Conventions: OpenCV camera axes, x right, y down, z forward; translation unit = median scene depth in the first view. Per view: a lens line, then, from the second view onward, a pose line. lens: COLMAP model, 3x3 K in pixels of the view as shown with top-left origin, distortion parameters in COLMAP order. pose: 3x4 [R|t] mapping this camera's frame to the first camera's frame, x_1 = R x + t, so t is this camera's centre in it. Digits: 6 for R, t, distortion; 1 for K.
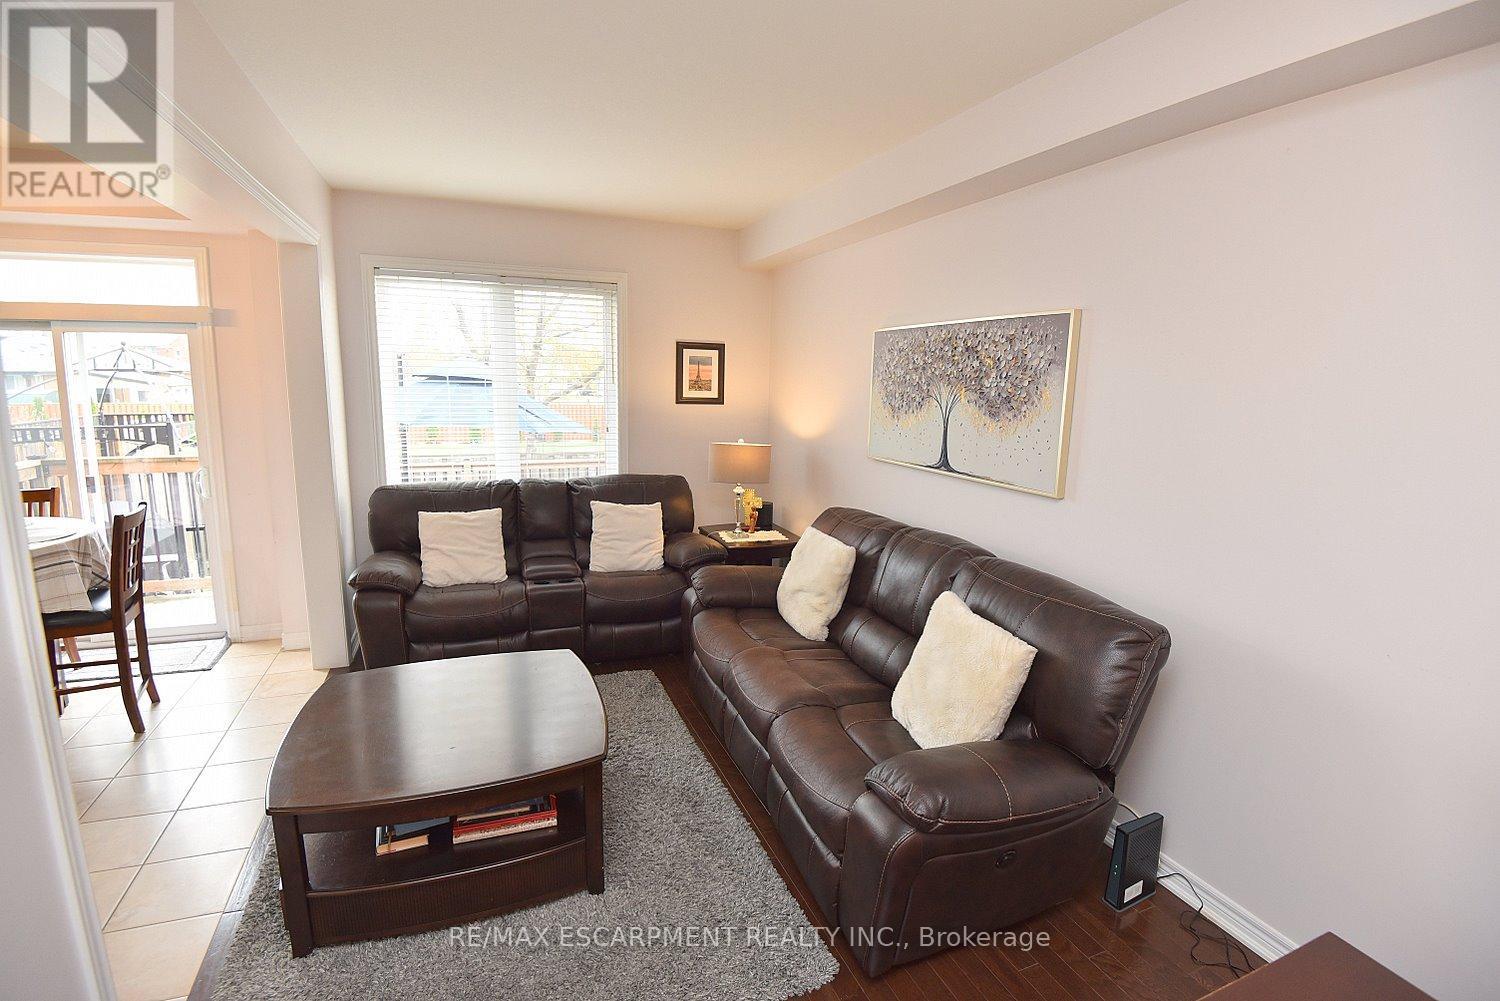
lens RADIAL K [[697.4, 0, 747.5], [0, 697.4, 494.6], [0, 0, 1]] dist [-0.019023, -0.014694]
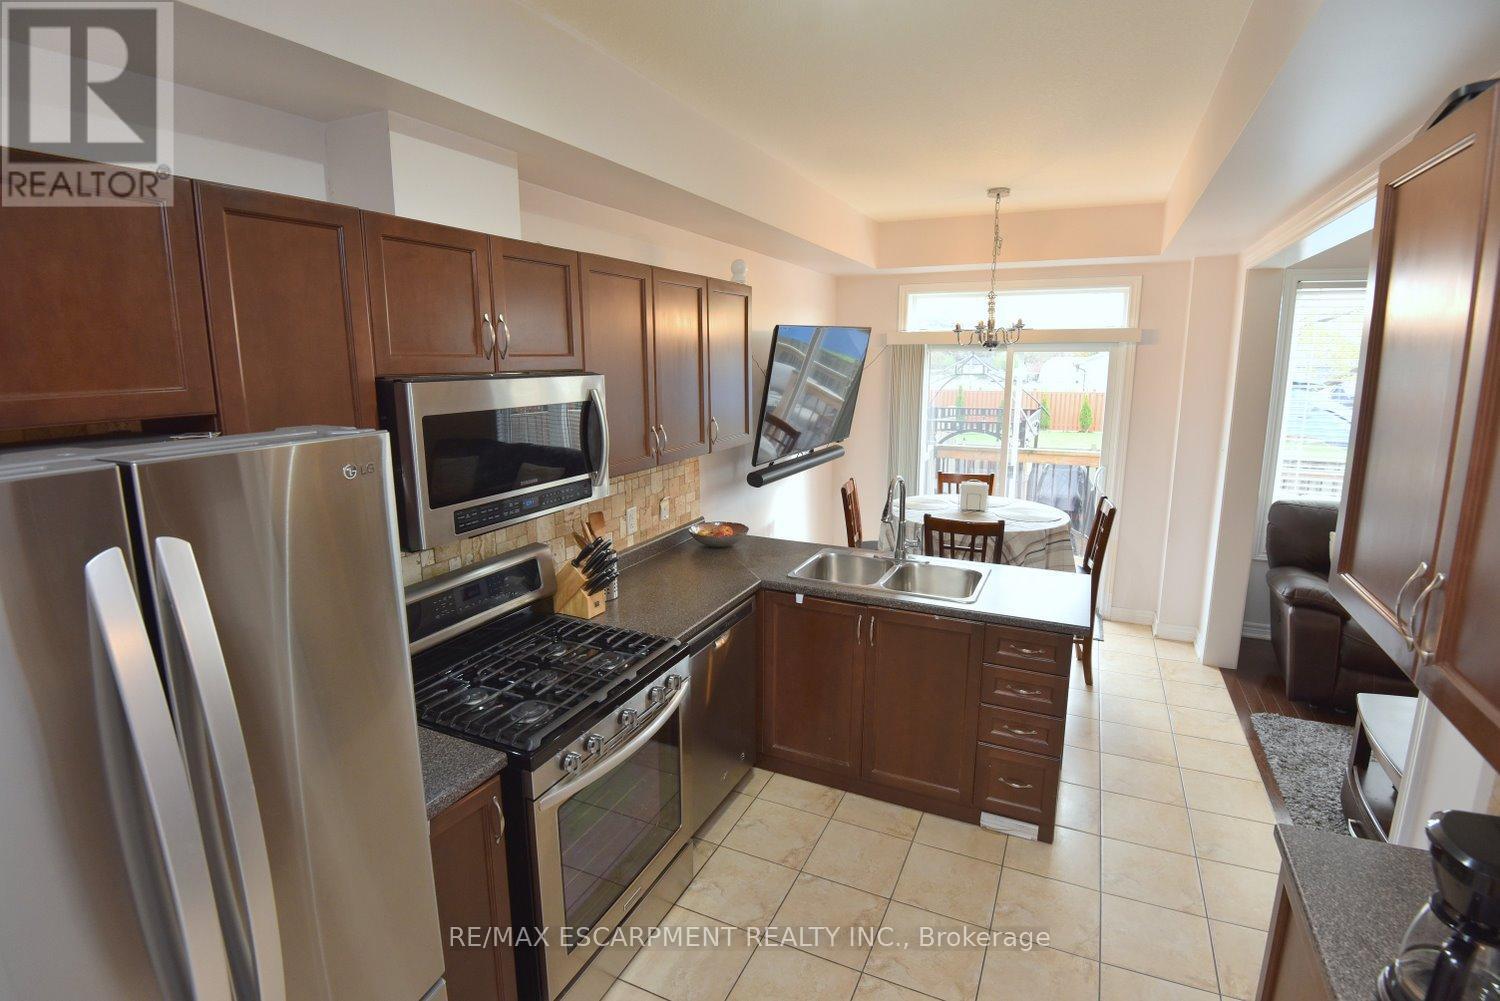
lens RADIAL K [[697.4, 0, 749.4], [0, 697.4, 497.8], [0, 0, 1]] dist [-0.019023, -0.014694]
pose [[0.674951, 0.117831, -0.728393, -0.377619], [-0.099242, 0.992694, 0.068627, -0.008388], [0.731158, 0.025967, 0.681714, -0.283493]]
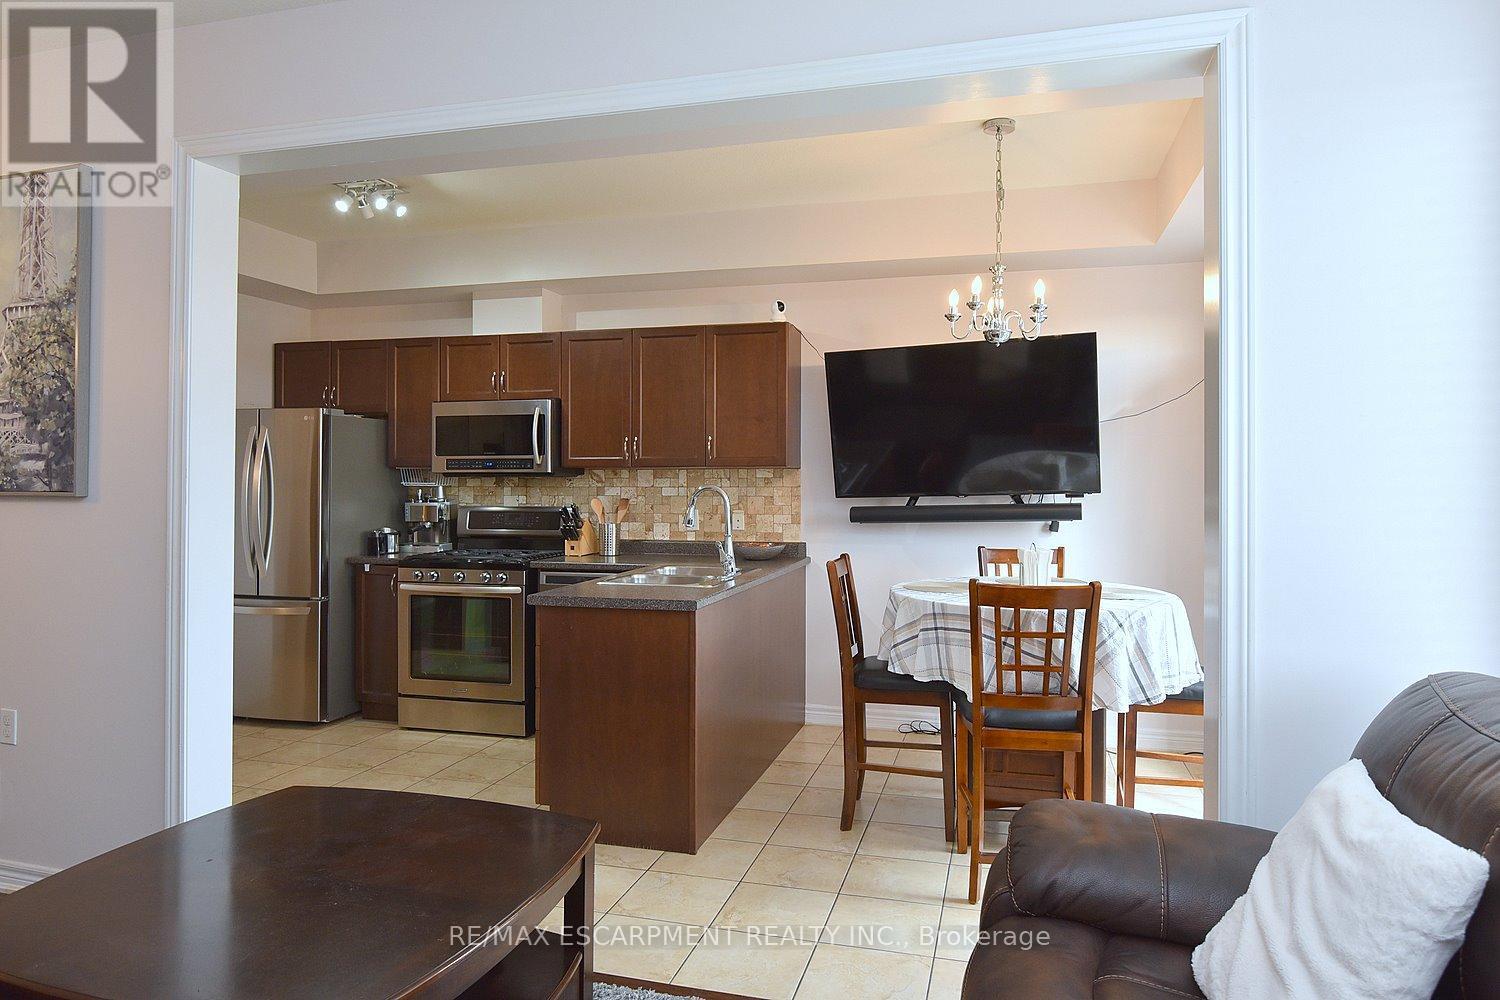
lens RADIAL K [[927.7, 0, 767.9], [0, 927.7, 473.4], [0, 0, 1]] dist [-0.000537, -0.008228]
pose [[-0.597602, -0.030961, -0.801195, -0.007239], [-0.144404, 0.987070, 0.069565, -0.097166], [0.788682, 0.157268, -0.594346, 1.152754]]
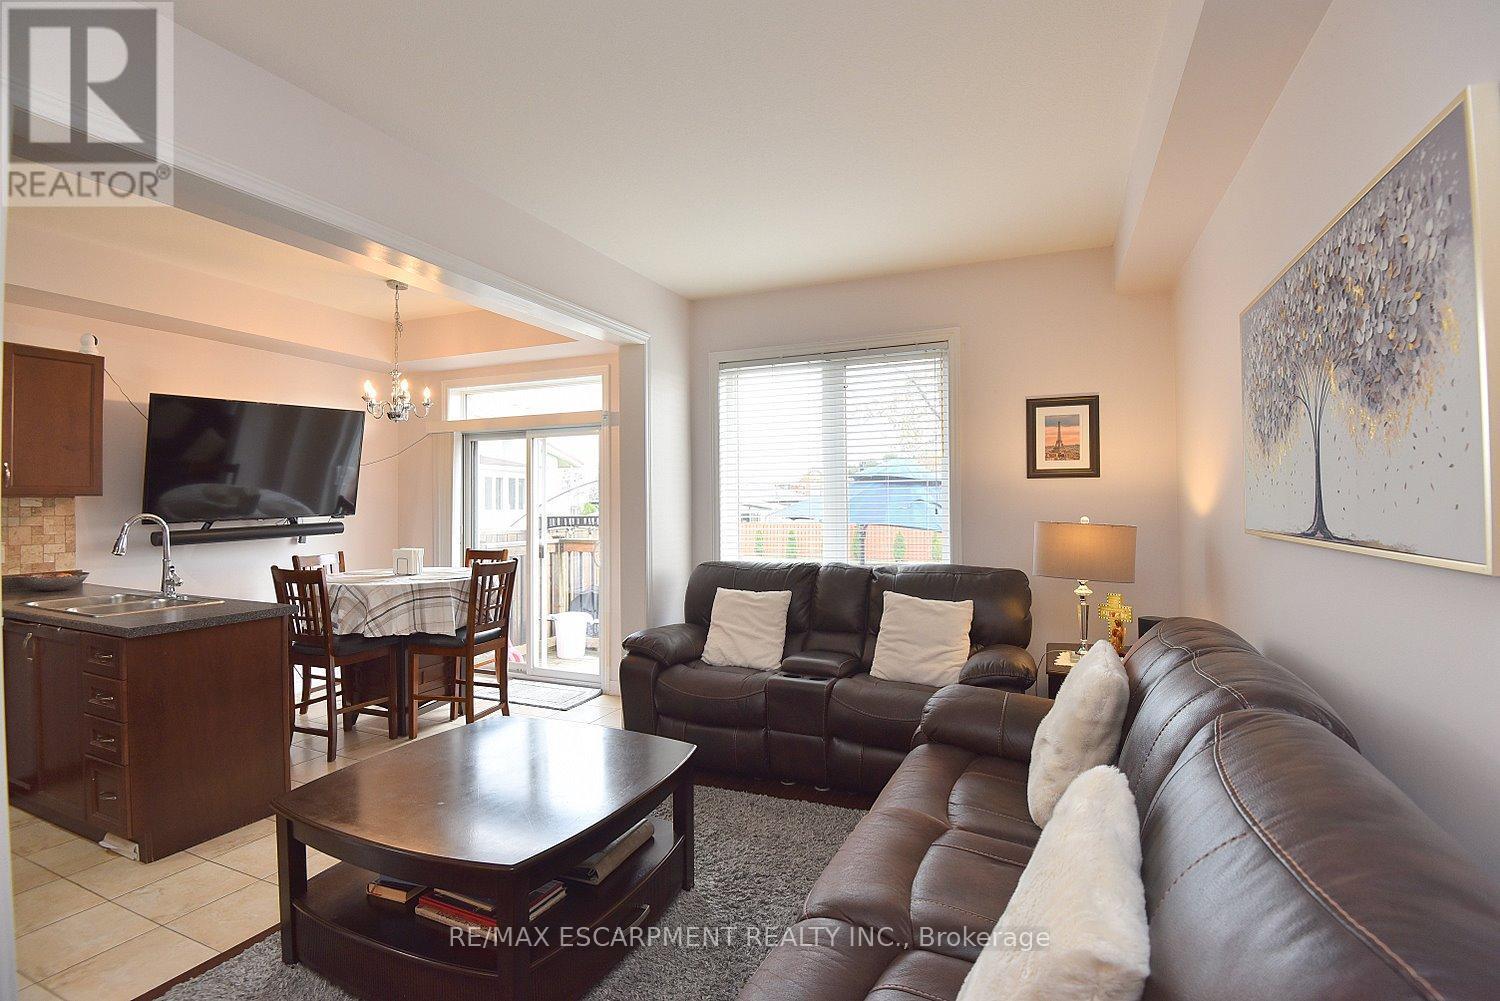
lens RADIAL K [[697.4, 0, 742.0], [0, 697.4, 490.7], [0, 0, 1]] dist [-0.019023, -0.014694]
pose [[0.709078, -0.038754, -0.704065, 0.299217], [-0.091775, 0.984923, -0.146642, 0.035164], [0.699132, 0.168596, 0.694830, 0.342037]]
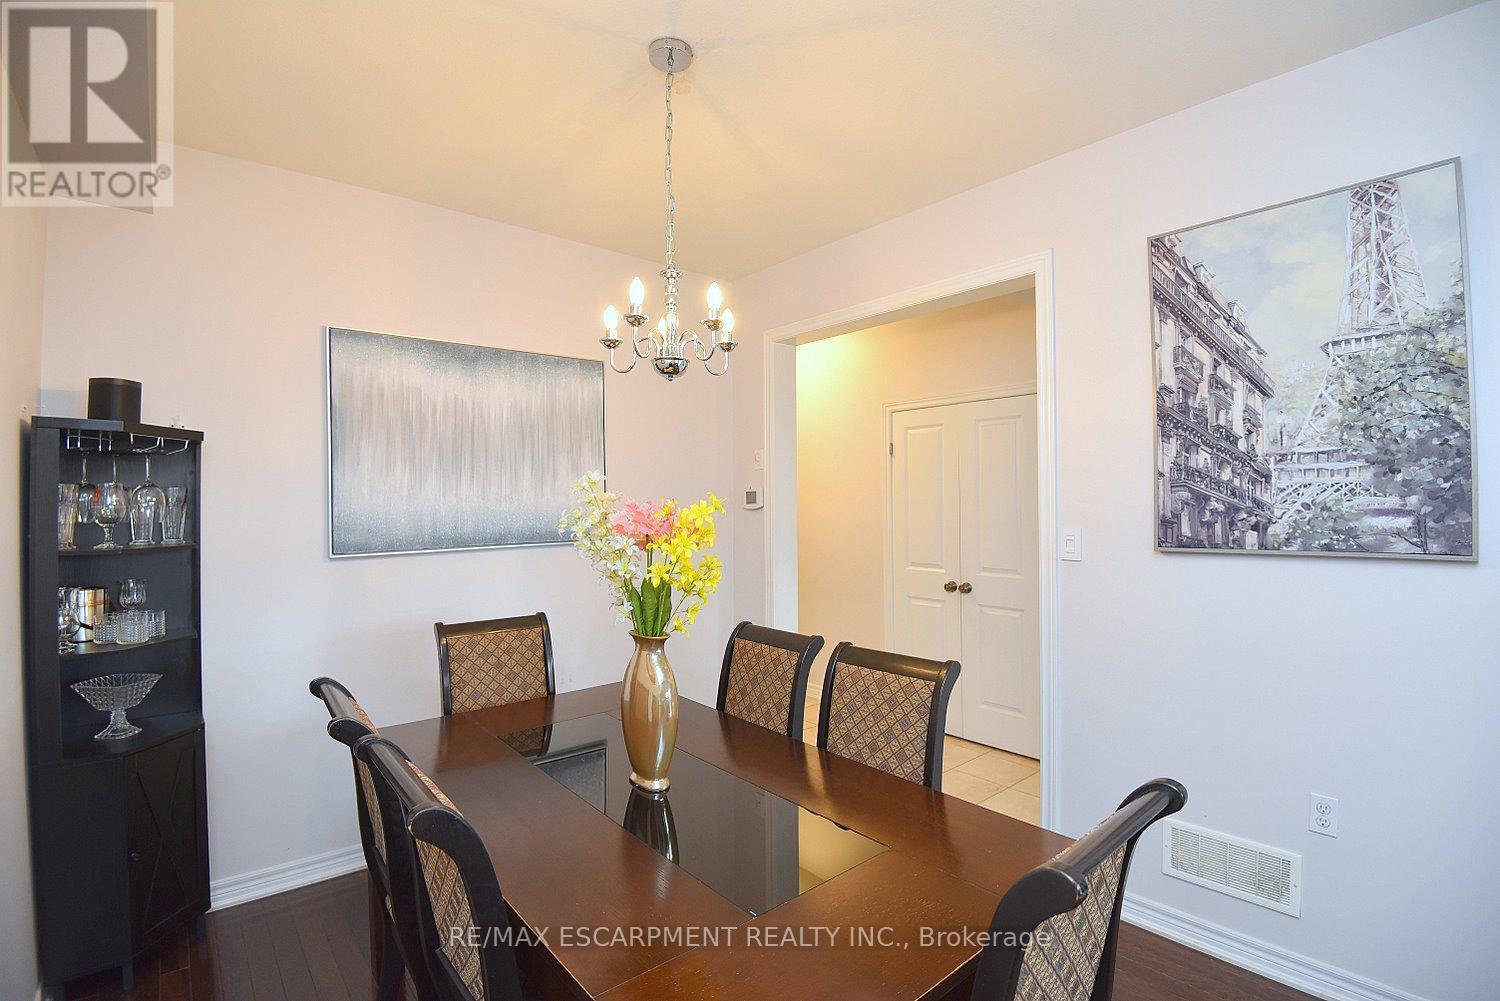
lens RADIAL K [[697.4, 0, 753.9], [0, 697.4, 494.2], [0, 0, 1]] dist [-0.019023, -0.014694]
pose [[-0.944811, -0.023027, -0.326806, 0.337523], [-0.068907, 0.989180, 0.129515, -0.008882], [0.320288, 0.144886, -0.936175, 0.484907]]
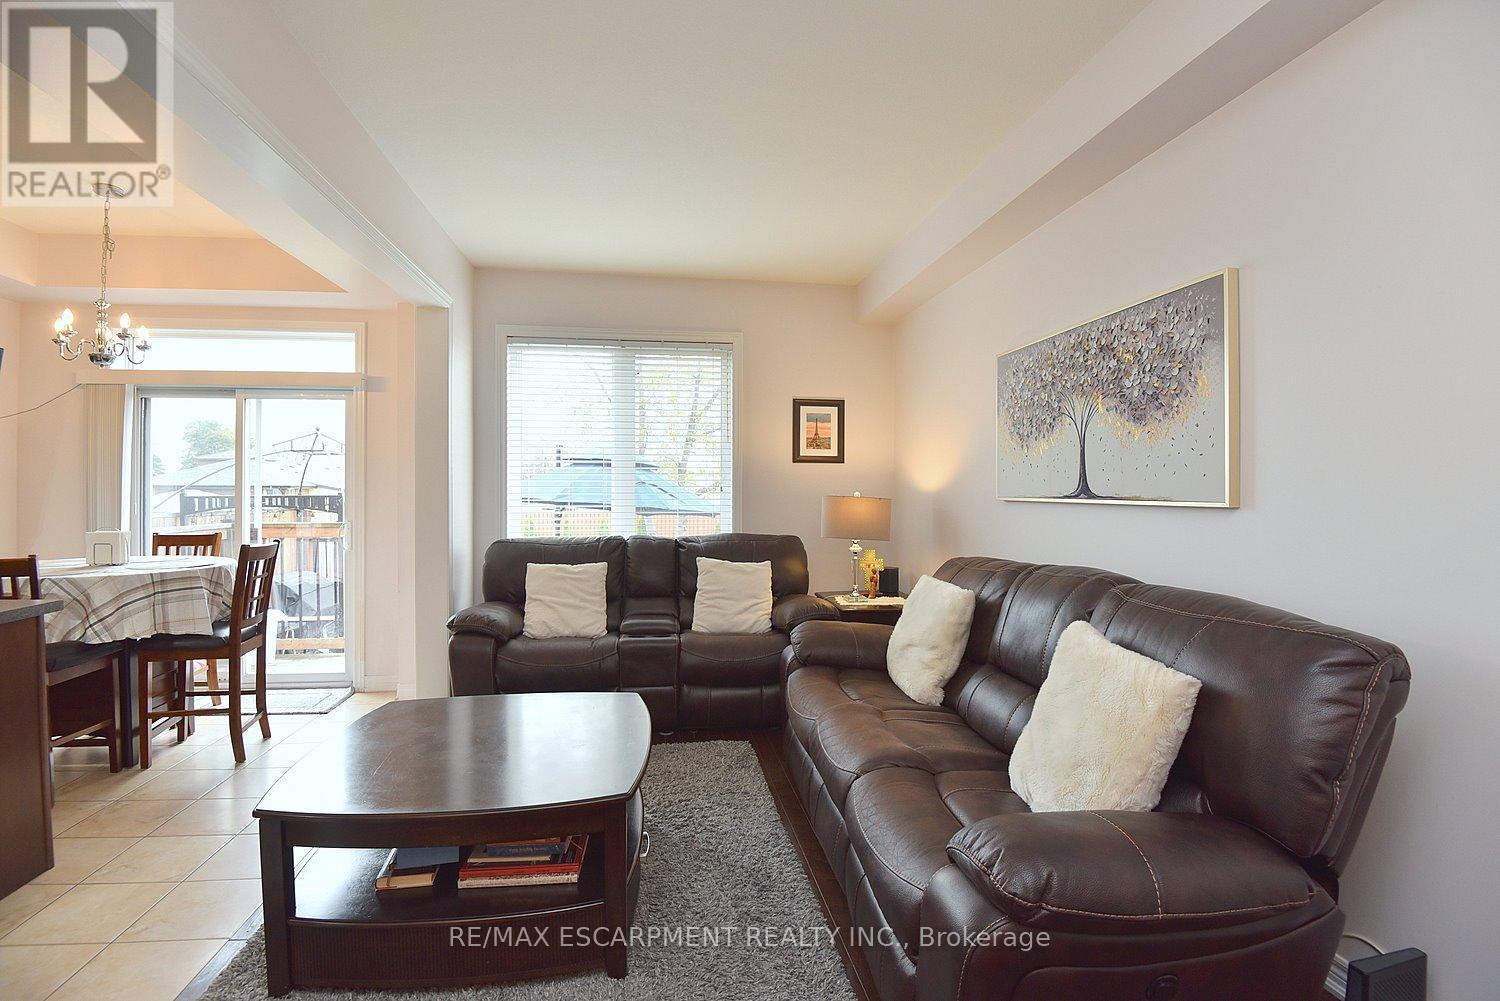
lens RADIAL K [[697.4, 0, 746.2], [0, 697.4, 491.0], [0, 0, 1]] dist [-0.019023, -0.014694]
pose [[0.973229, -0.018040, -0.229128, 0.073543], [-0.019613, 0.986759, -0.161001, 0.087233], [0.228998, 0.161185, 0.959989, 0.106059]]
